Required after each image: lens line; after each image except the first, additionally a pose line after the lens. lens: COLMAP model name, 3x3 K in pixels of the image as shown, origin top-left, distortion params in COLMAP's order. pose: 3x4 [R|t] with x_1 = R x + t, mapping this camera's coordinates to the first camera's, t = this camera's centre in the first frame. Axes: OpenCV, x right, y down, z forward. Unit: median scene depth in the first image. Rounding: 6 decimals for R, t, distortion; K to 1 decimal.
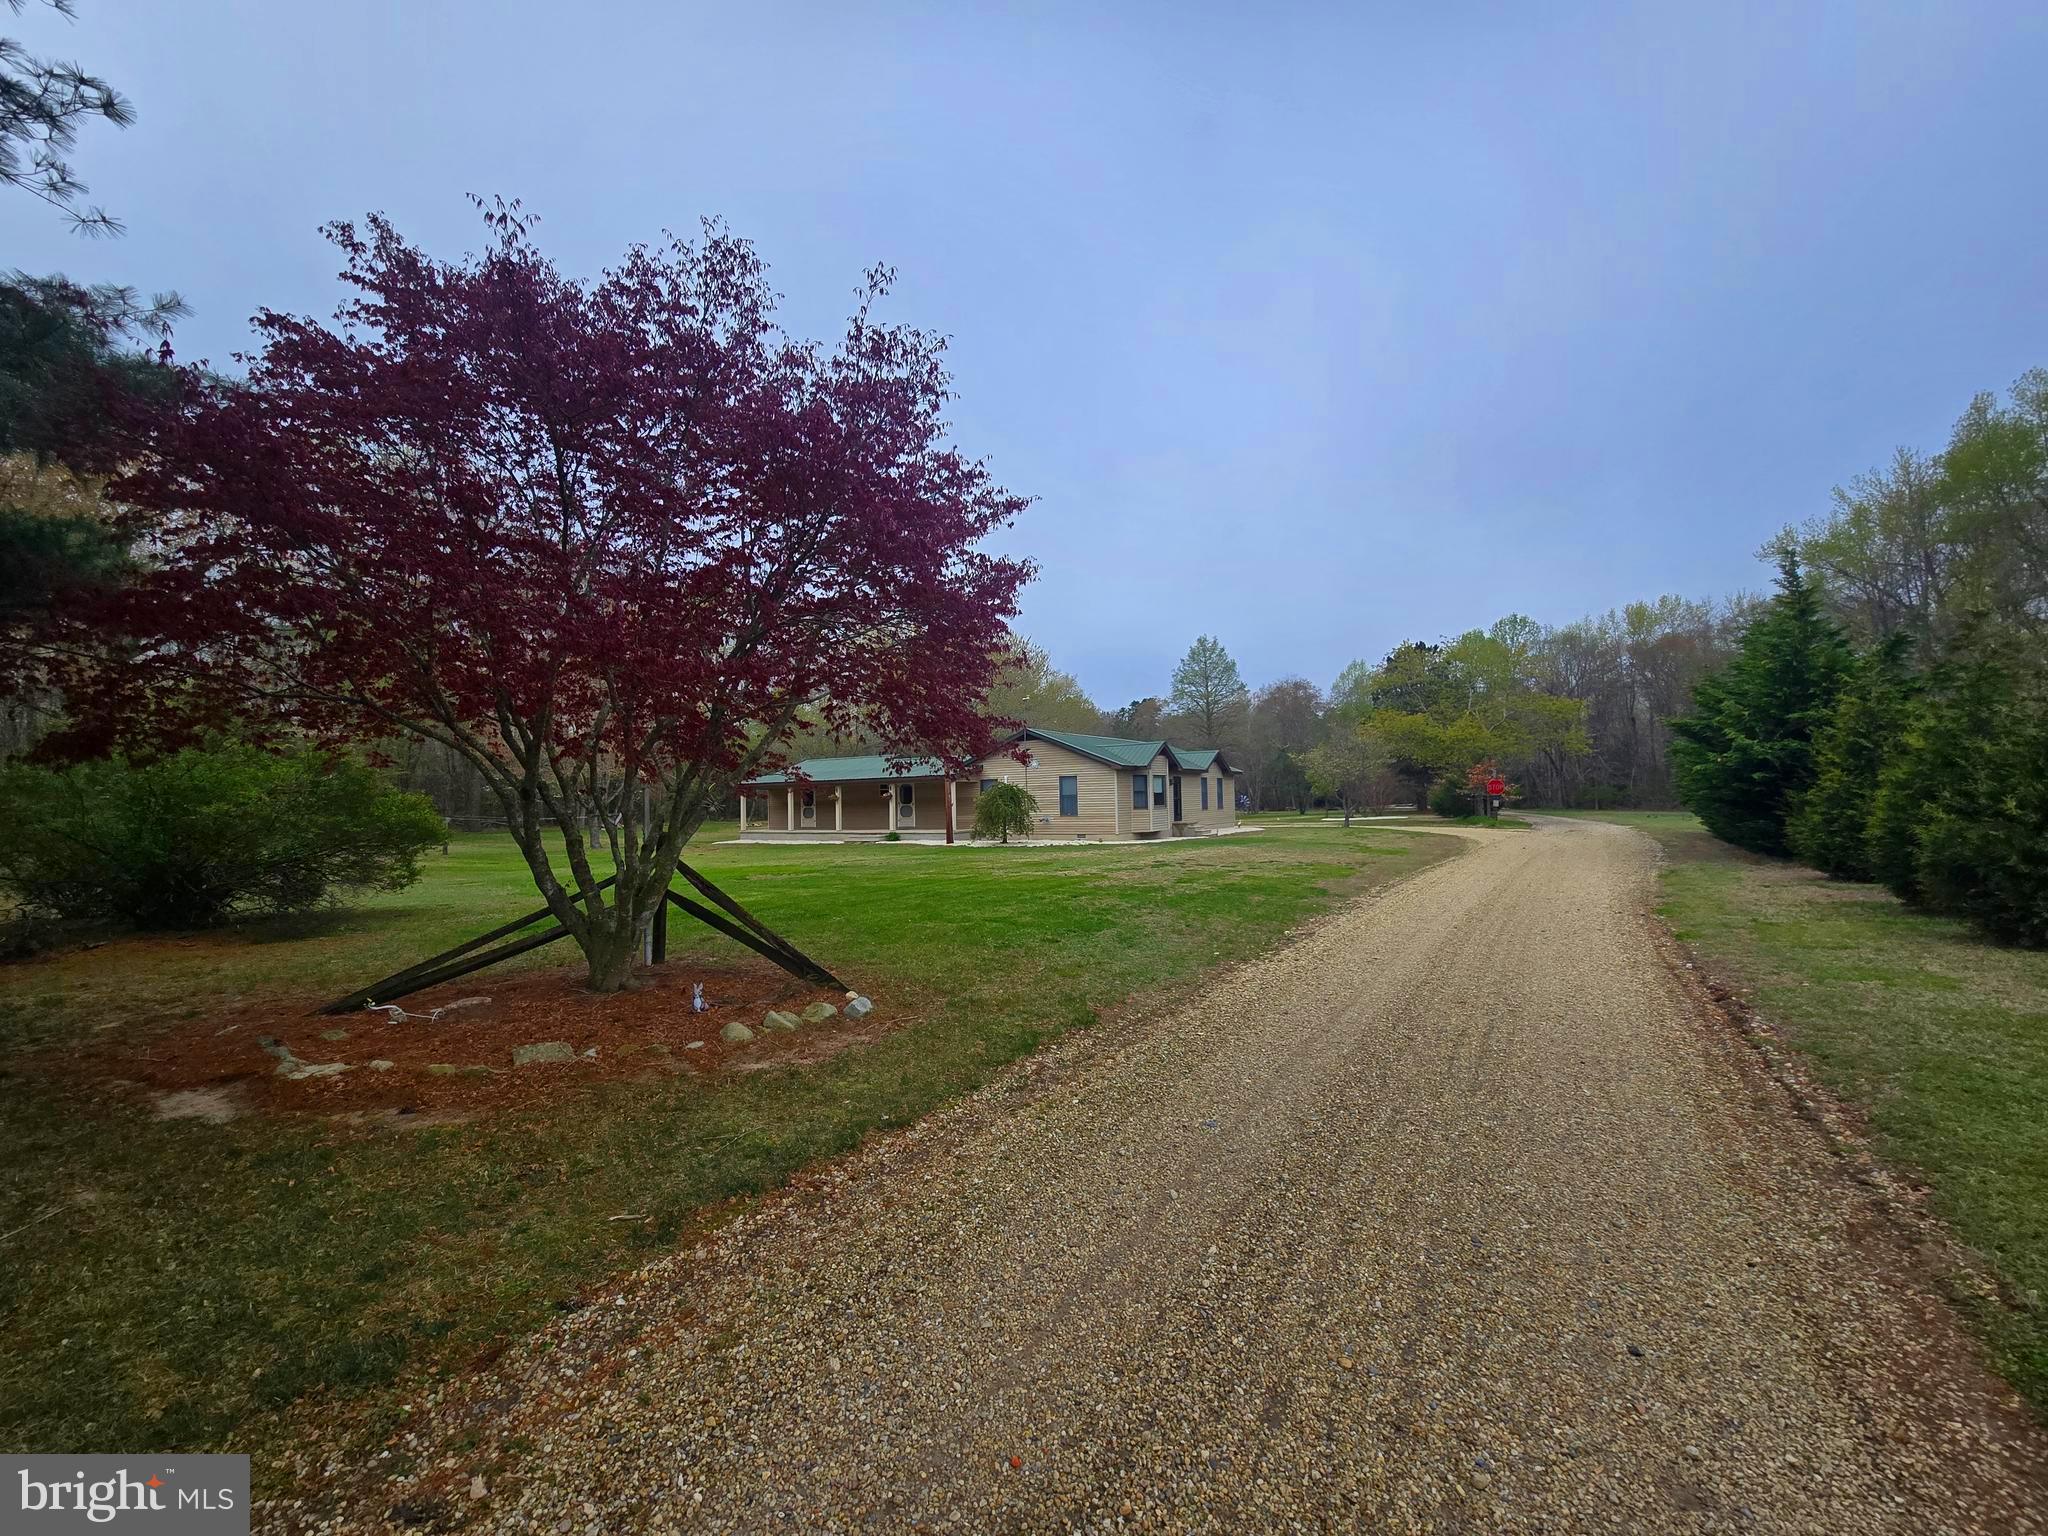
lens RADIAL K [[821.7, 0, 1023.0], [0, 821.7, 759.6], [0, 0, 1]] dist [-0.000321, 0.000000]
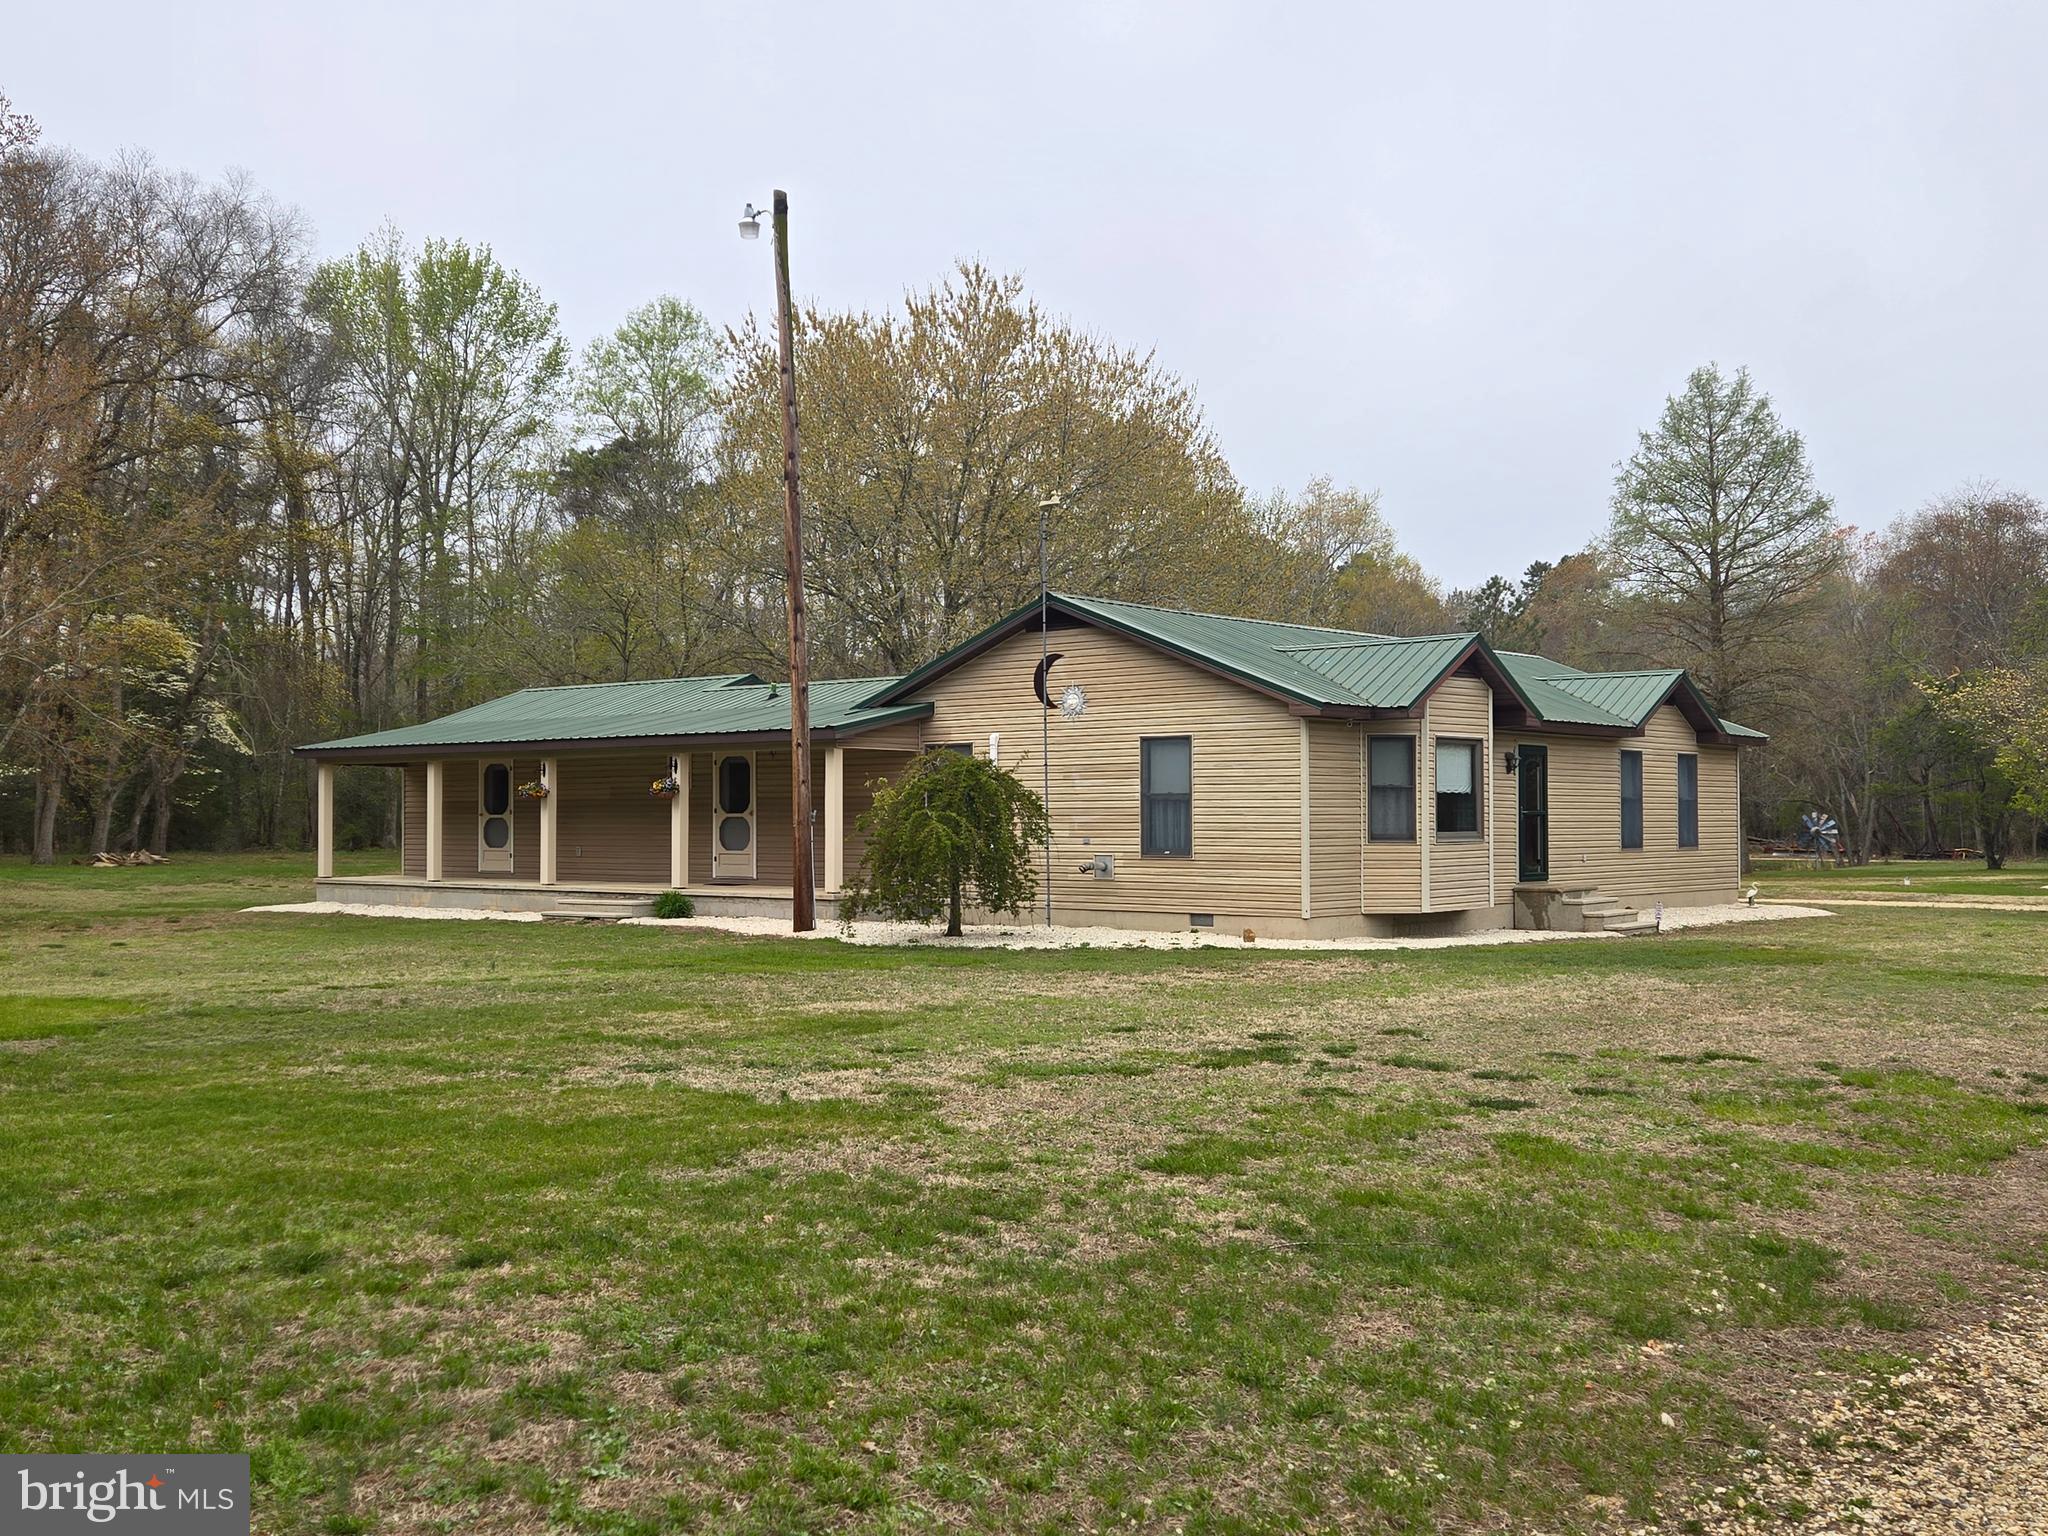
lens RADIAL K [[1825.7, 0, 1023.8], [0, 1825.7, 778.1], [0, 0, 1]] dist [0.043959, -0.008738]
pose [[0.984091, 0.016343, -0.176914, 0.124692], [-0.011065, 0.999465, 0.030776, 0.014212], [0.177322, -0.028329, 0.983745, 0.261108]]
